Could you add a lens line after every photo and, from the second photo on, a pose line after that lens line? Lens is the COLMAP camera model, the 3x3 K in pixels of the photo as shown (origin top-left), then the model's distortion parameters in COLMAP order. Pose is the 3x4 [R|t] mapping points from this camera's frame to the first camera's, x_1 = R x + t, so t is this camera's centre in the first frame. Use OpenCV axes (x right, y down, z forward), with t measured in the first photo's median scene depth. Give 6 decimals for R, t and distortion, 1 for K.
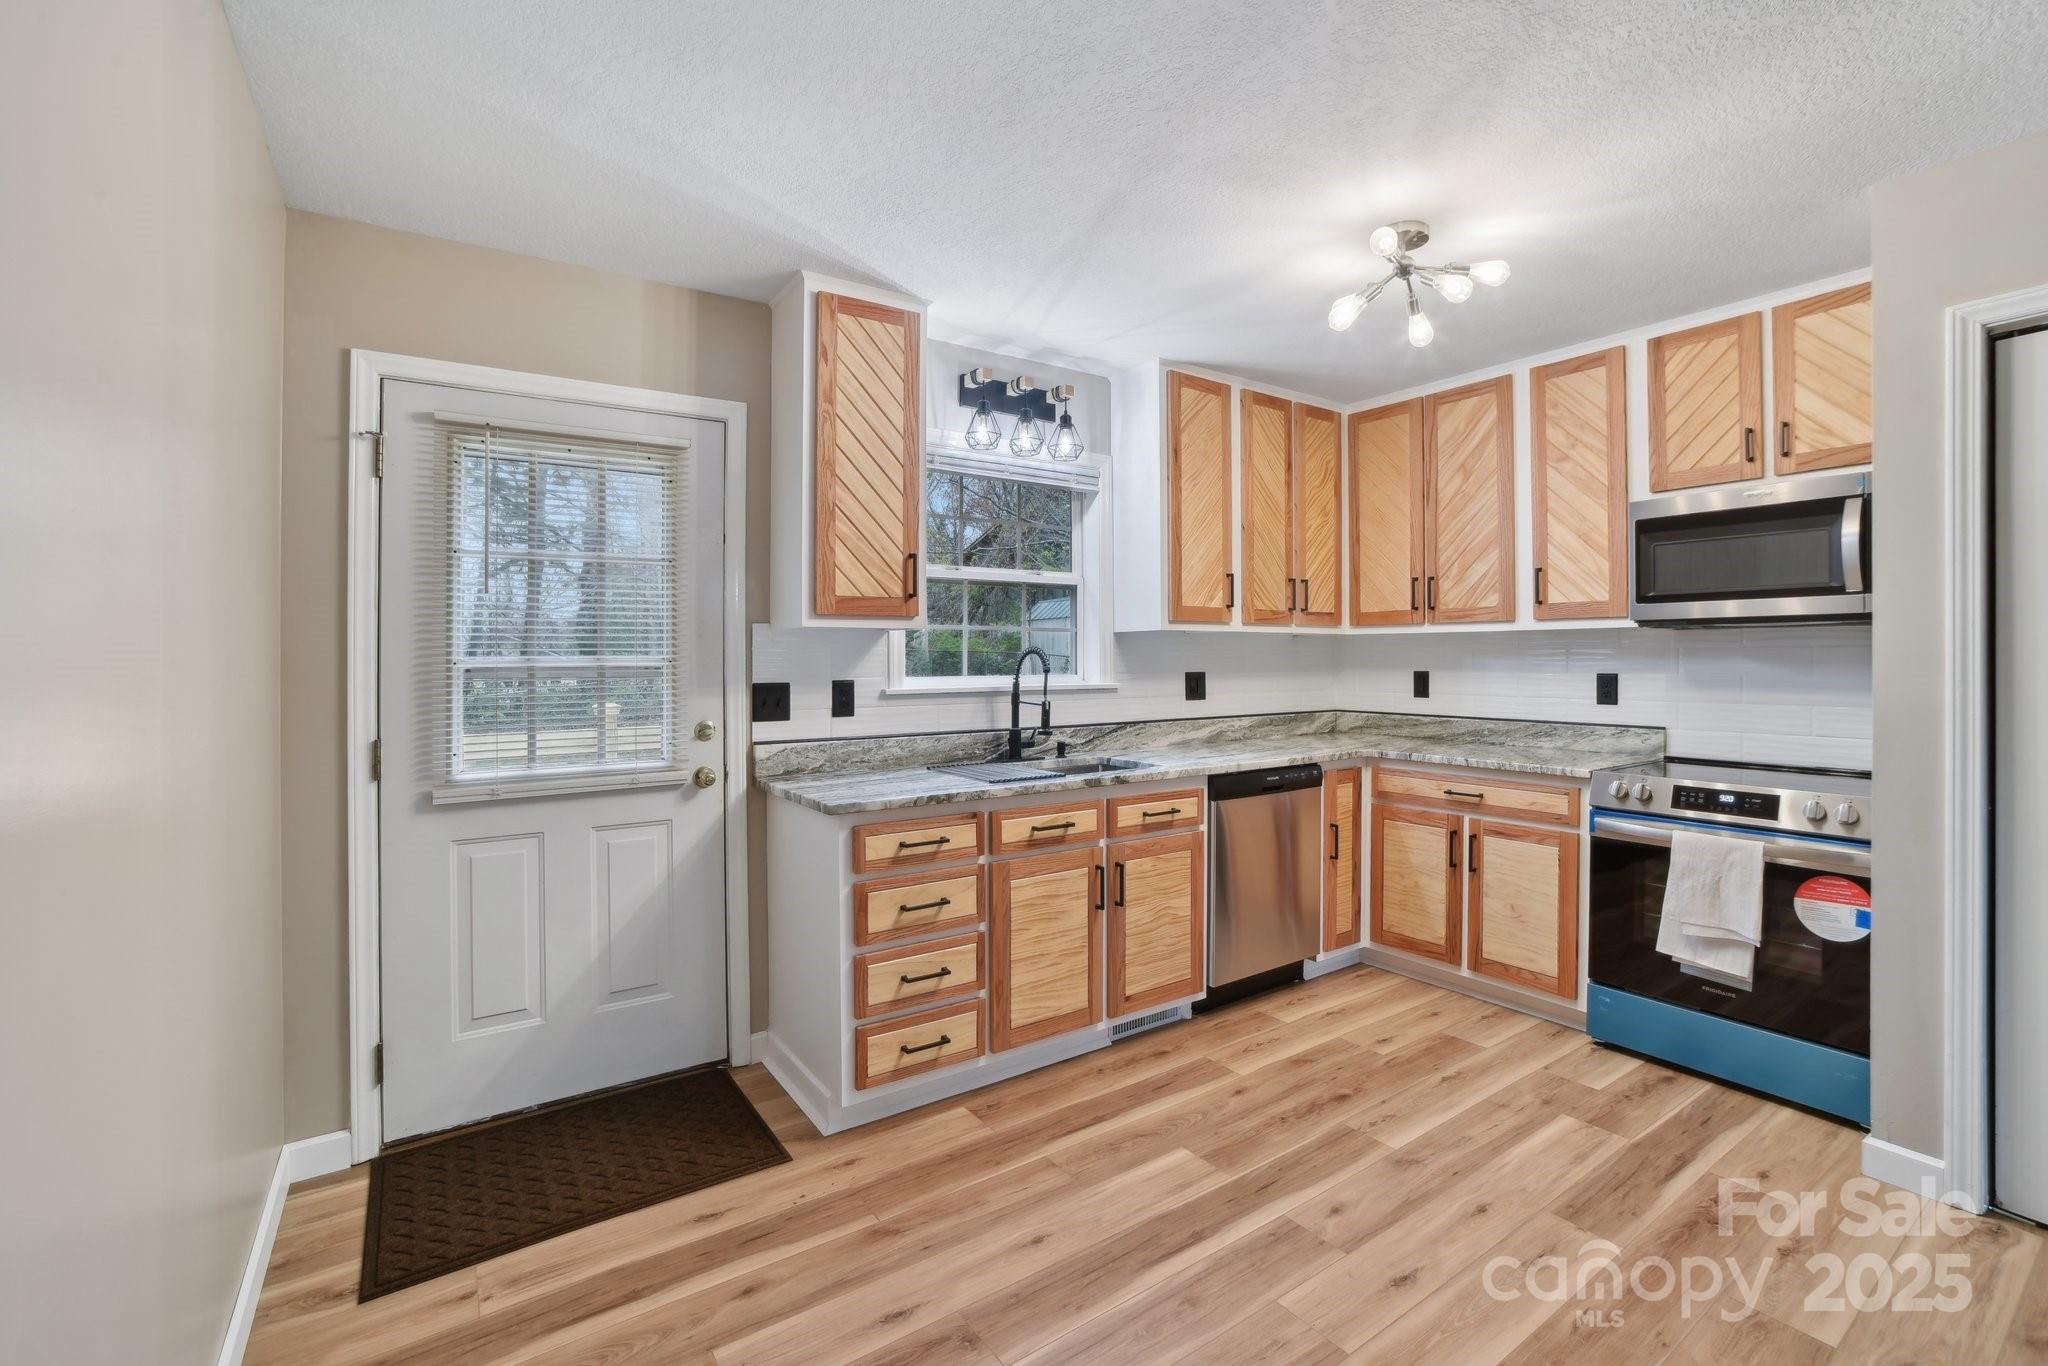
lens RADIAL K [[910.9, 0, 1078.5], [0, 910.9, 664.6], [0, 0, 1]] dist [-0.046491, 0.016958]
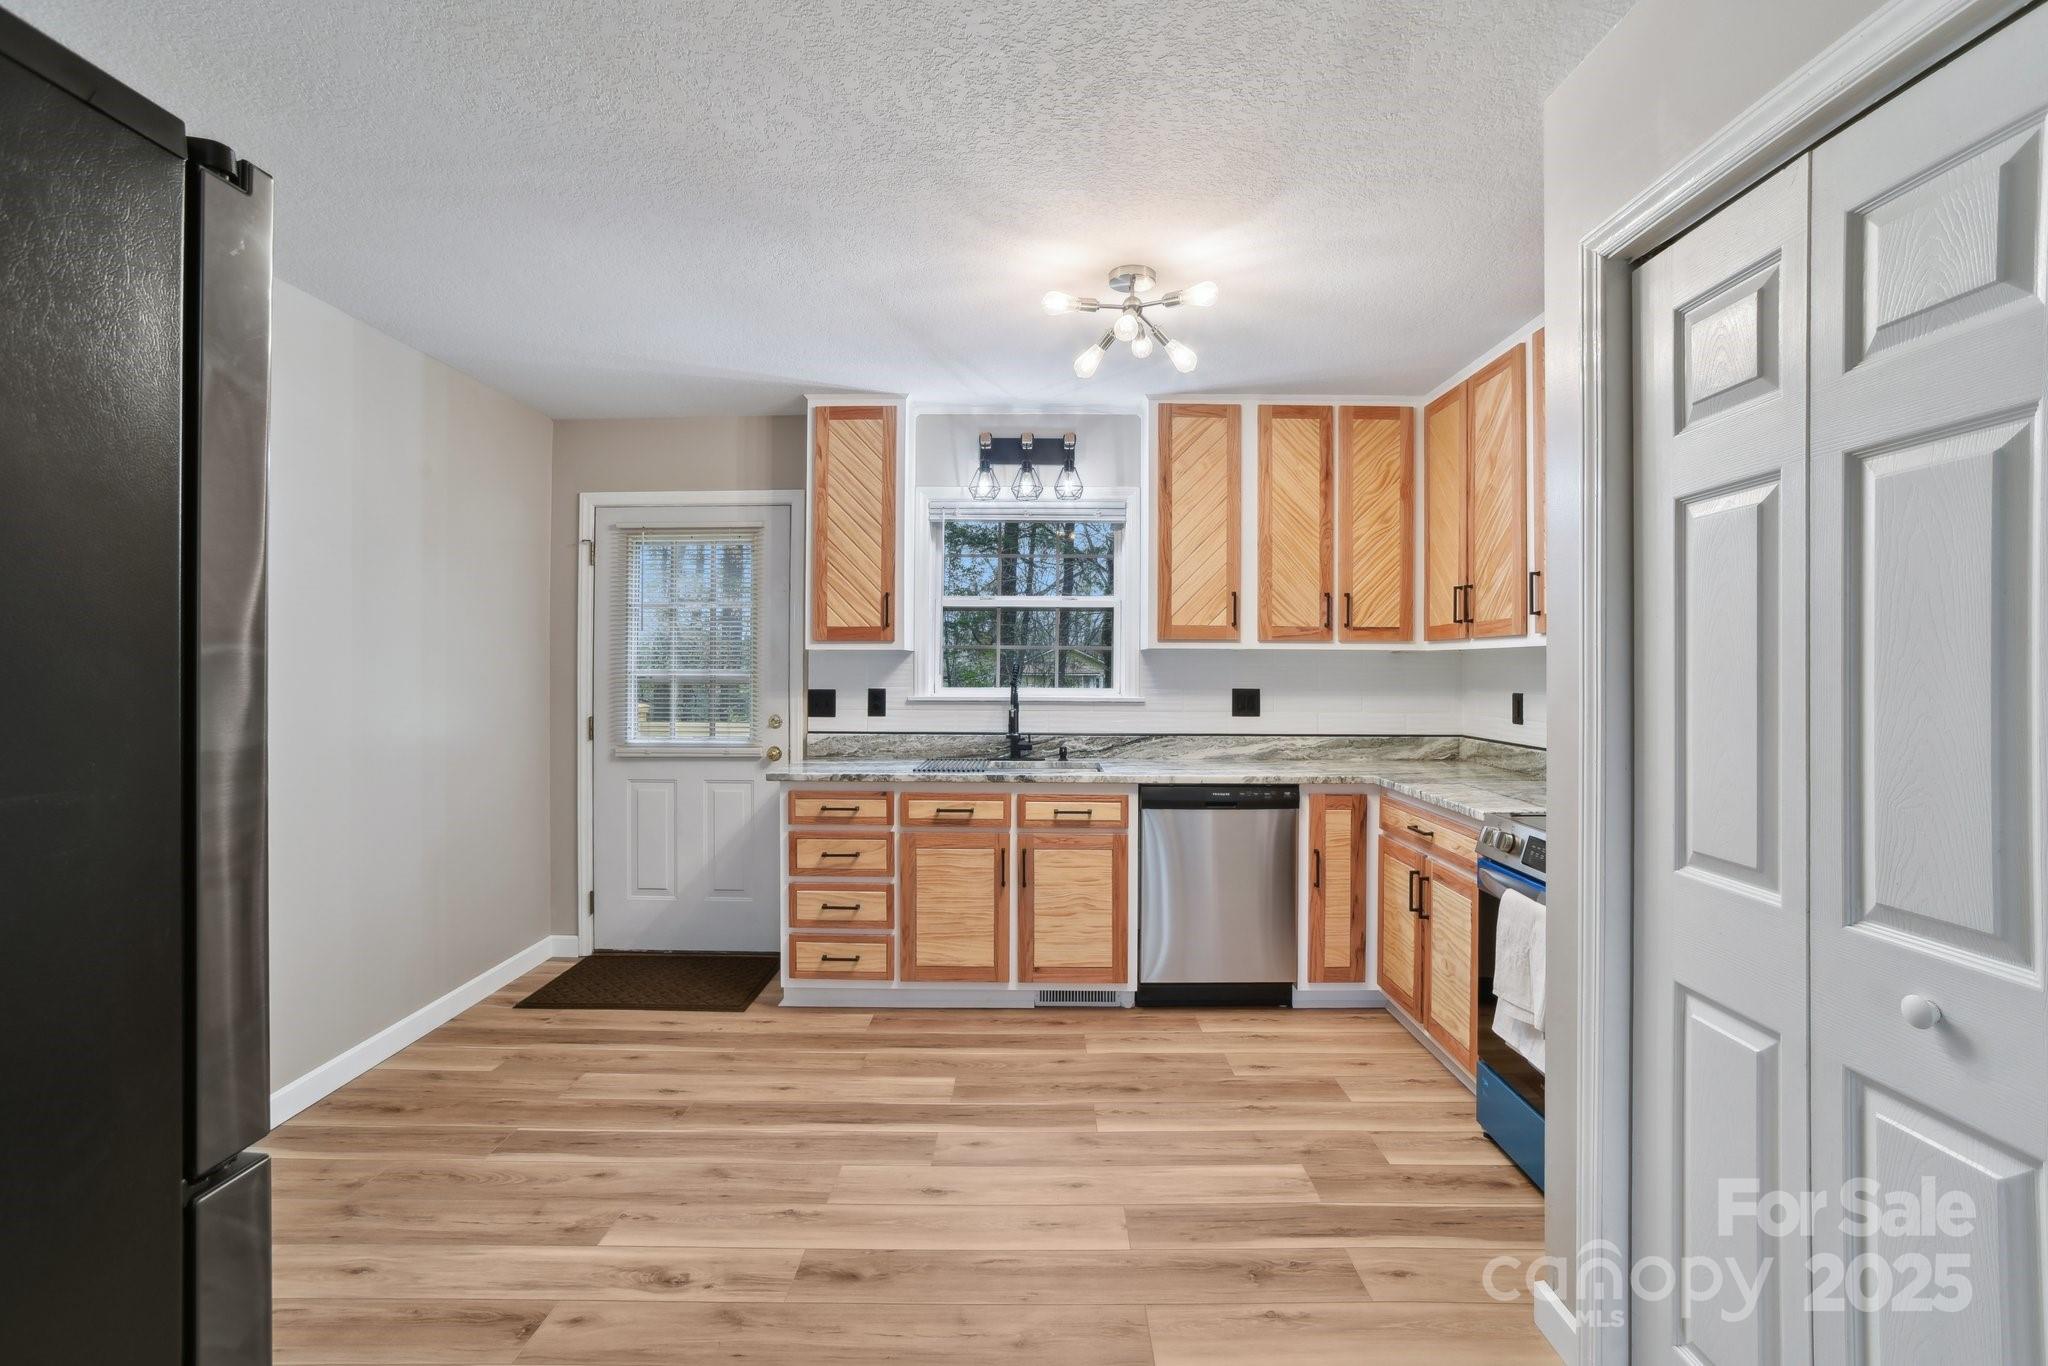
lens RADIAL K [[917.8, 0, 1024.0], [0, 917.8, 683.0], [0, 0, 1]] dist [-0.044152, 0.000092]
pose [[0.808035, 0.017504, -0.588875, 0.756986], [-0.012859, 0.999844, 0.012075, -0.010493], [0.588994, -0.002185, 0.808134, 0.051587]]
